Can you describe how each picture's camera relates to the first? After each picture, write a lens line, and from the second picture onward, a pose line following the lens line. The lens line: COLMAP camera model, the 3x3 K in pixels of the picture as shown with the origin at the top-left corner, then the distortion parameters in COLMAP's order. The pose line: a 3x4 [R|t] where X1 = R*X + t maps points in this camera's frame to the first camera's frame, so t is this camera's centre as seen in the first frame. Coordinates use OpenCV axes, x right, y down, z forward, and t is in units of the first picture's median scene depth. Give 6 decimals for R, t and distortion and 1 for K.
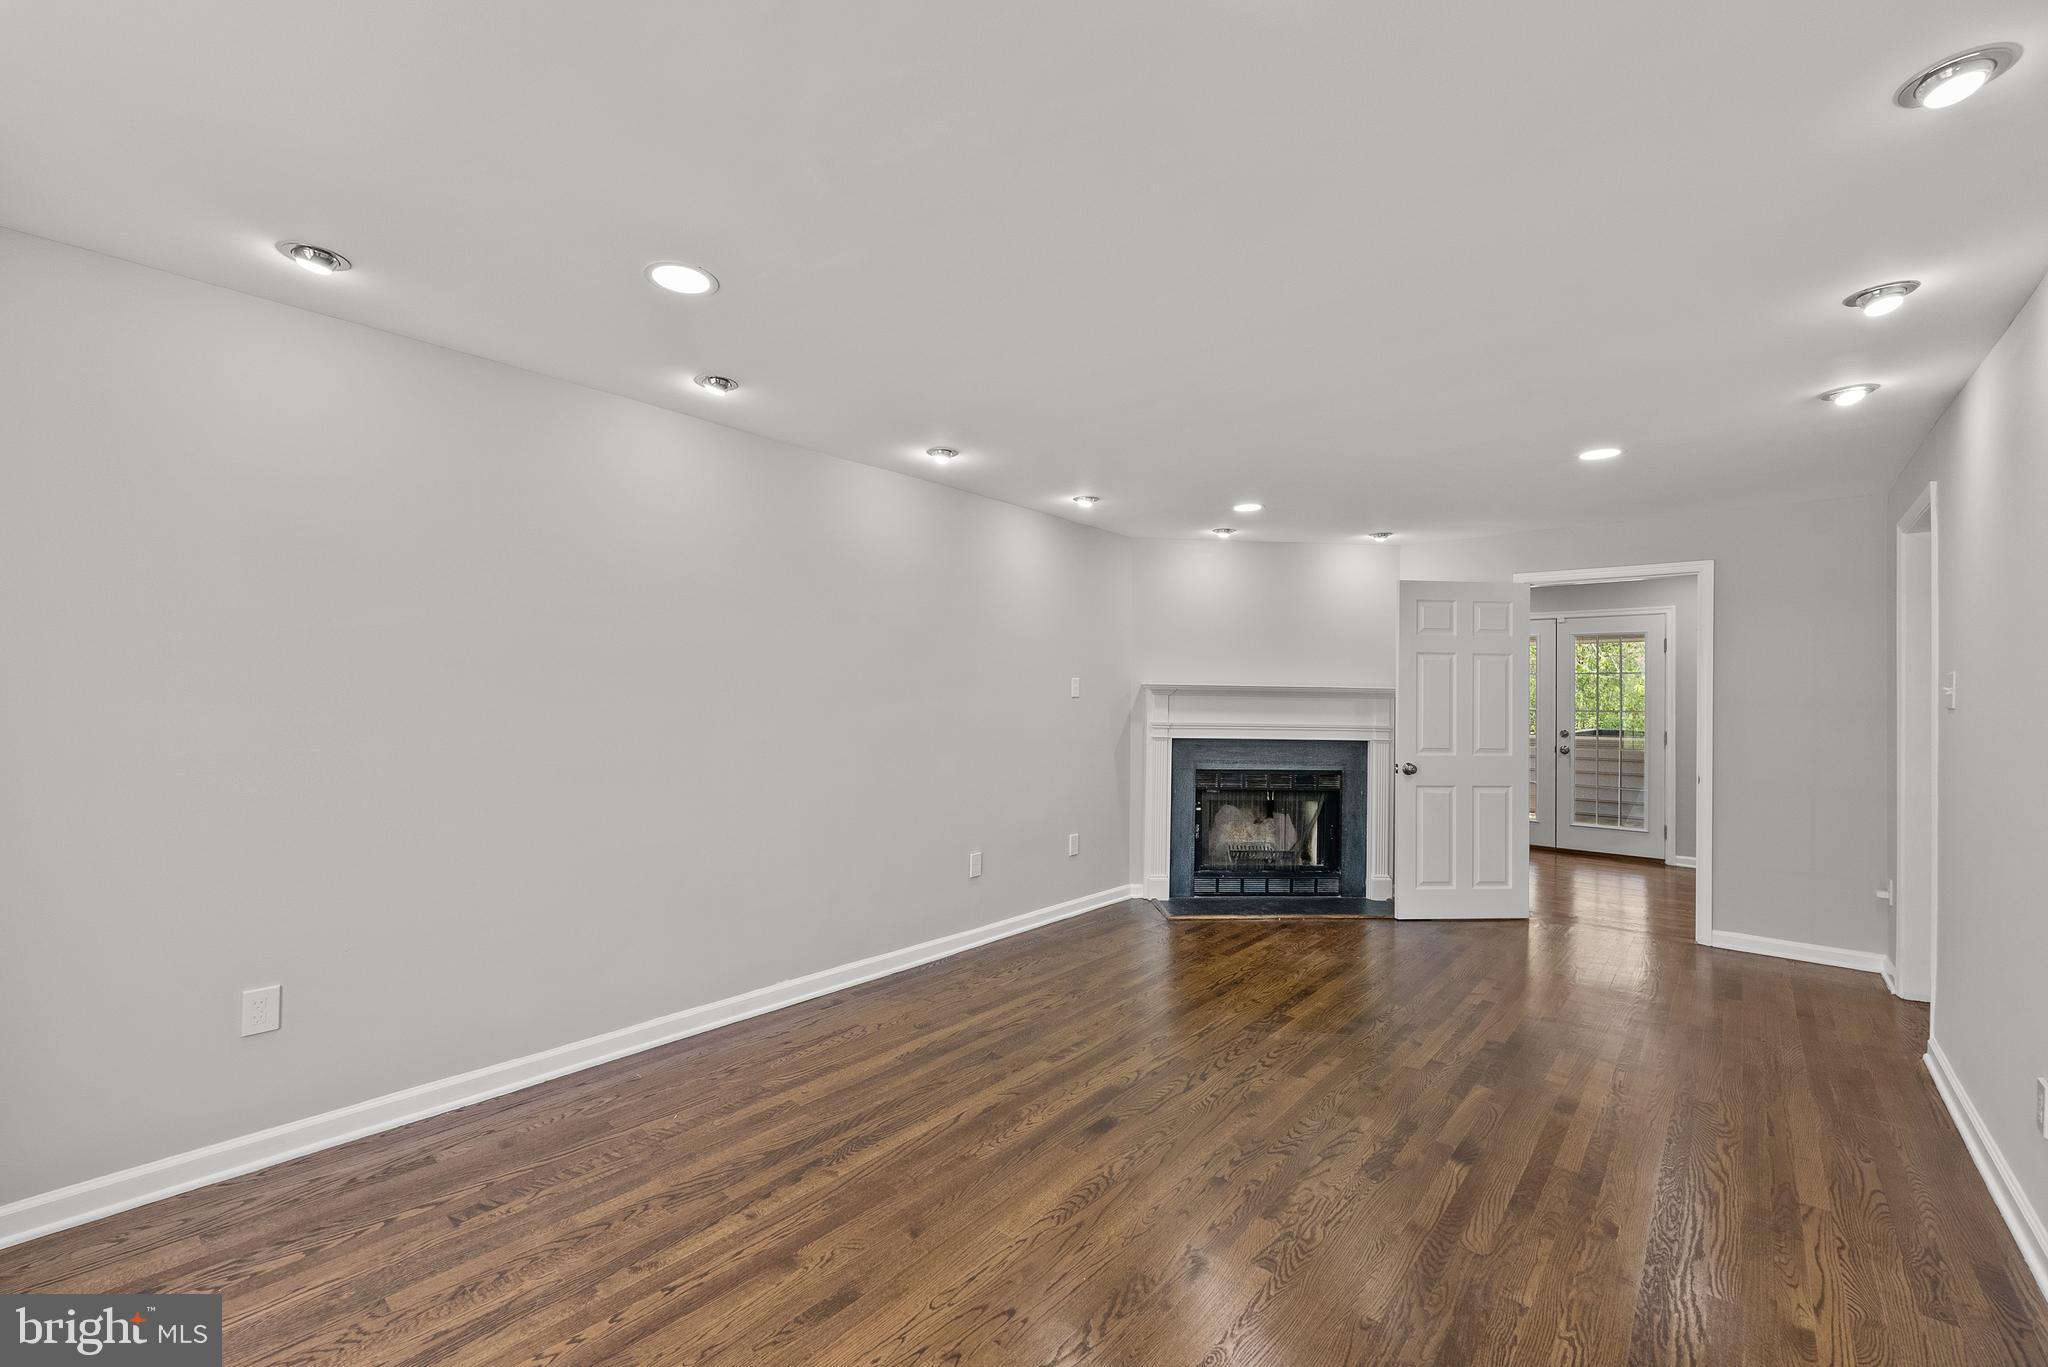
lens RADIAL K [[834.5, 0, 1005.7], [0, 834.5, 682.4], [0, 0, 1]] dist [-0.000849, 0.000062]
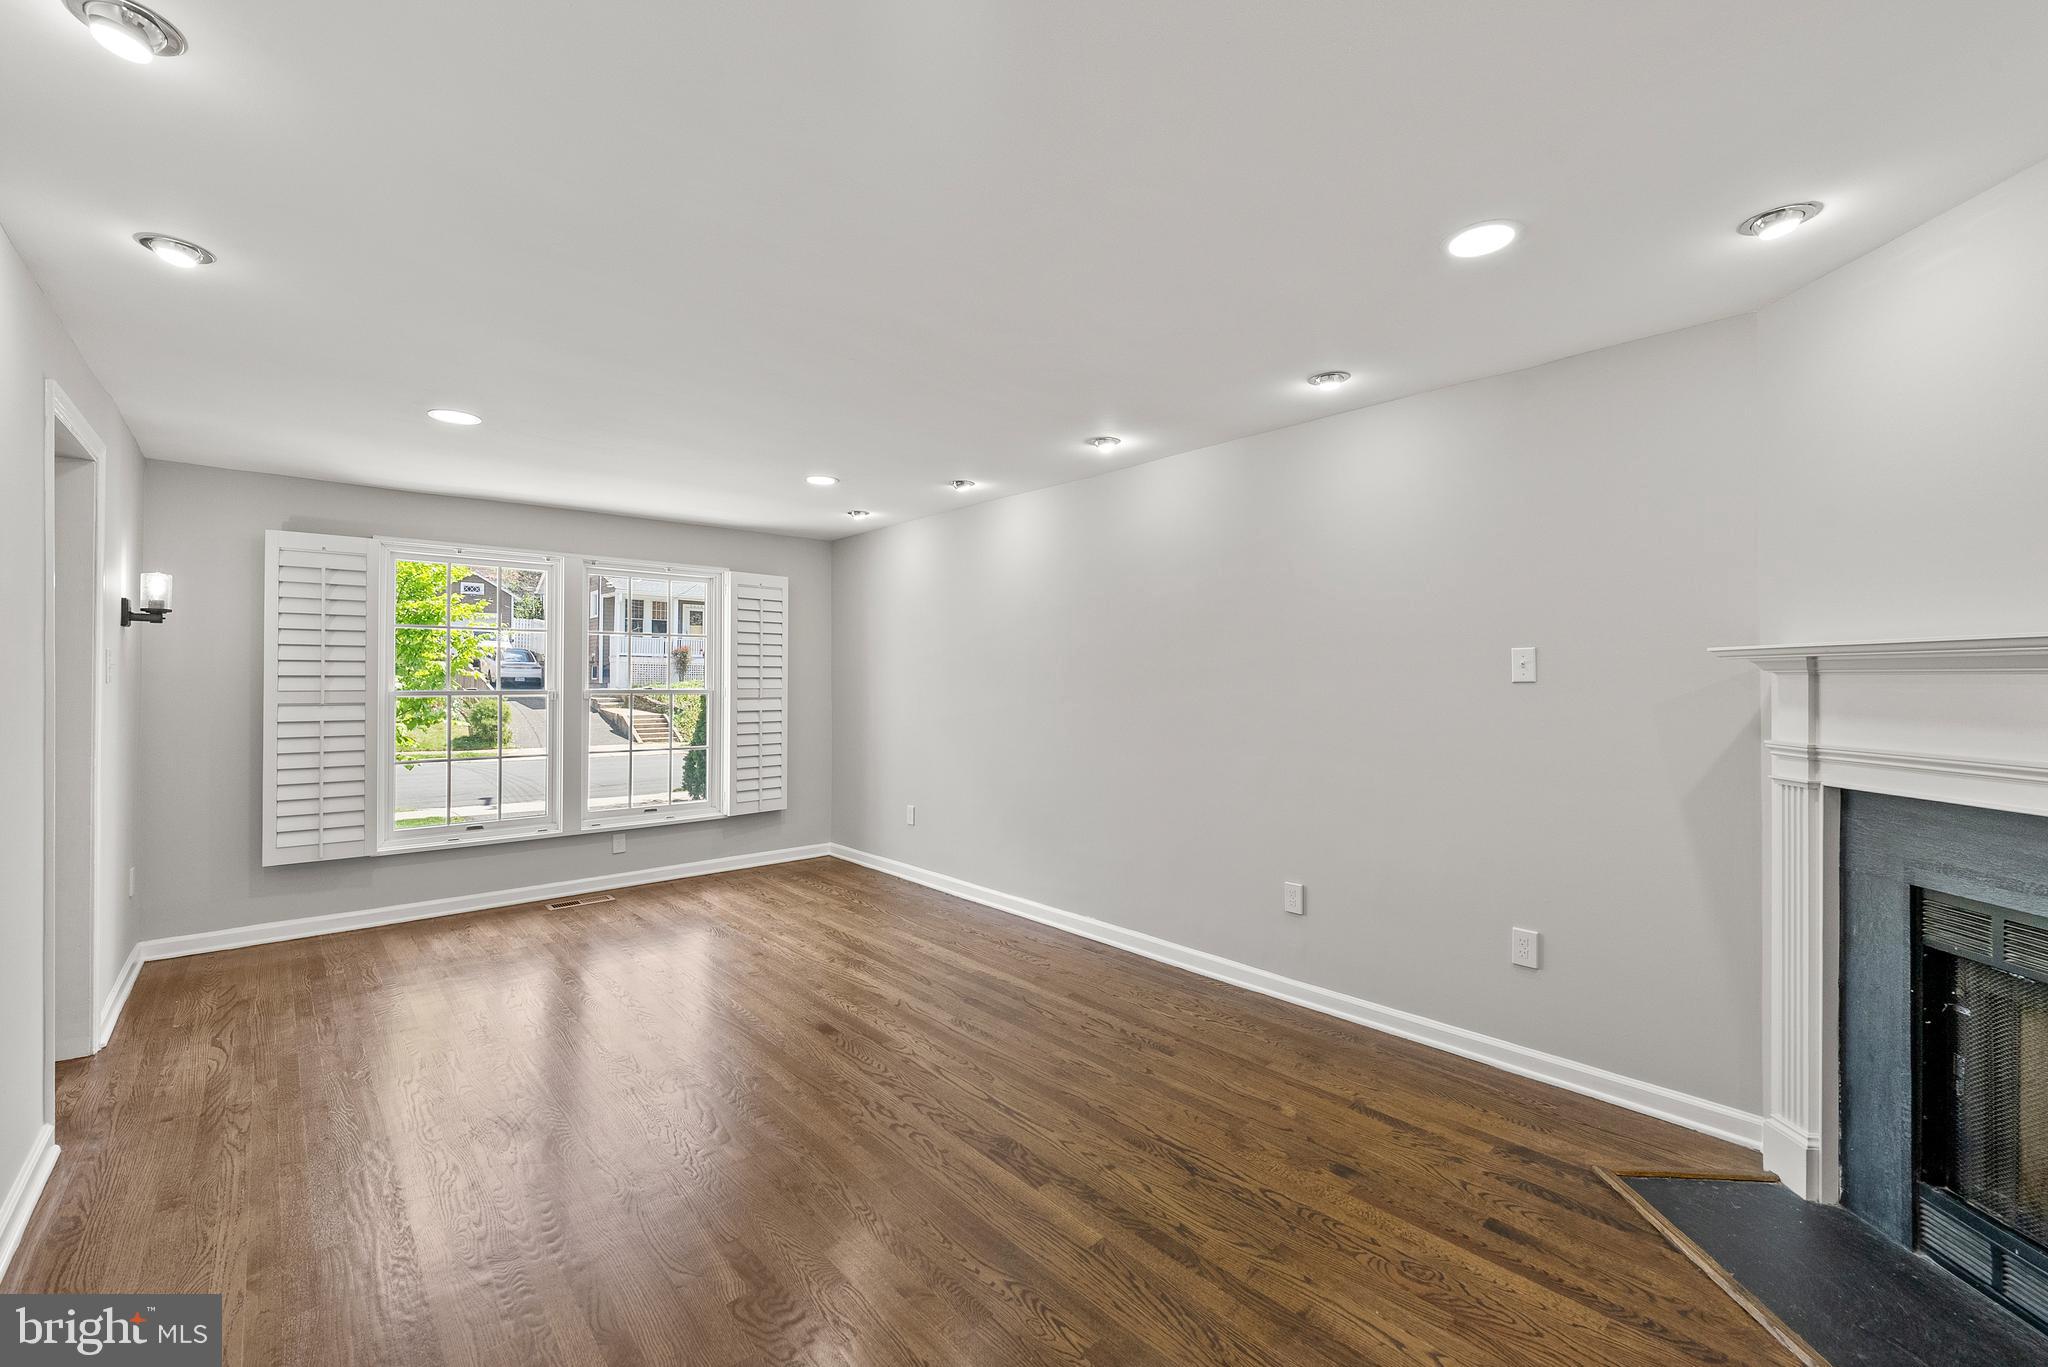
lens RADIAL K [[834.5, 0, 1045.5], [0, 834.5, 677.4], [0, 0, 1]] dist [-0.000849, 0.000062]
pose [[-0.107062, -0.018631, -0.994078, 0.936915], [0.017204, 0.999640, -0.020588, 0.028115], [0.994103, -0.019306, -0.106703, 1.036855]]
